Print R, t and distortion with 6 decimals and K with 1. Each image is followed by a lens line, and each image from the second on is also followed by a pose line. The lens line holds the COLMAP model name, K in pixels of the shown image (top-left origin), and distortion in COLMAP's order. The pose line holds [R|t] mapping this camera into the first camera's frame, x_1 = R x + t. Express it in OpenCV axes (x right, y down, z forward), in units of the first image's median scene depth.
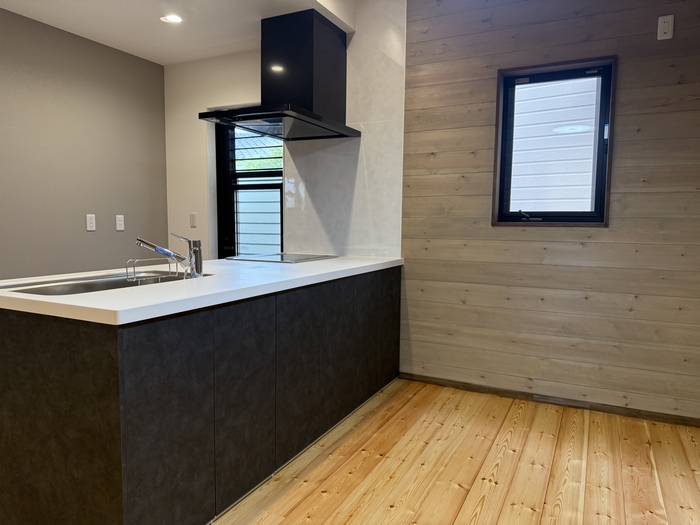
lens RADIAL K [[496.9, 0, 350.0], [0, 496.9, 262.5], [0, 0, 1]] dist [0.035355, -0.064965]
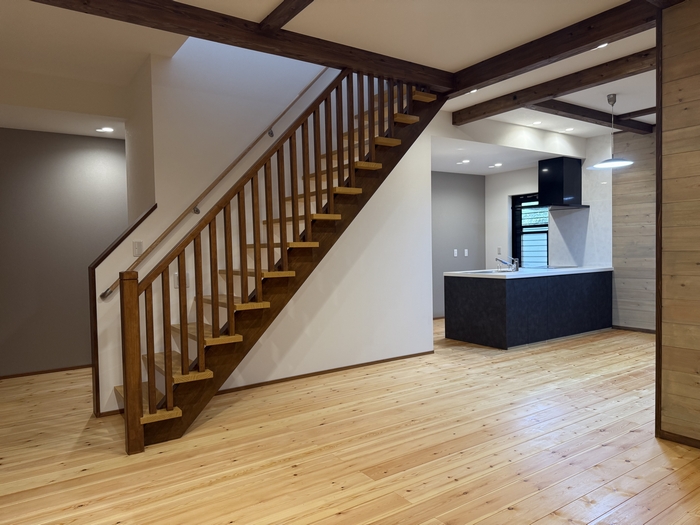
lens RADIAL K [[496.9, 0, 350.0], [0, 496.9, 262.5], [0, 0, 1]] dist [0.035355, -0.064965]
pose [[0.875050, -0.011561, -0.483895, 0.151725], [-0.014937, 0.998594, -0.050869, 0.089464], [0.483803, 0.051741, 0.873646, -1.259858]]
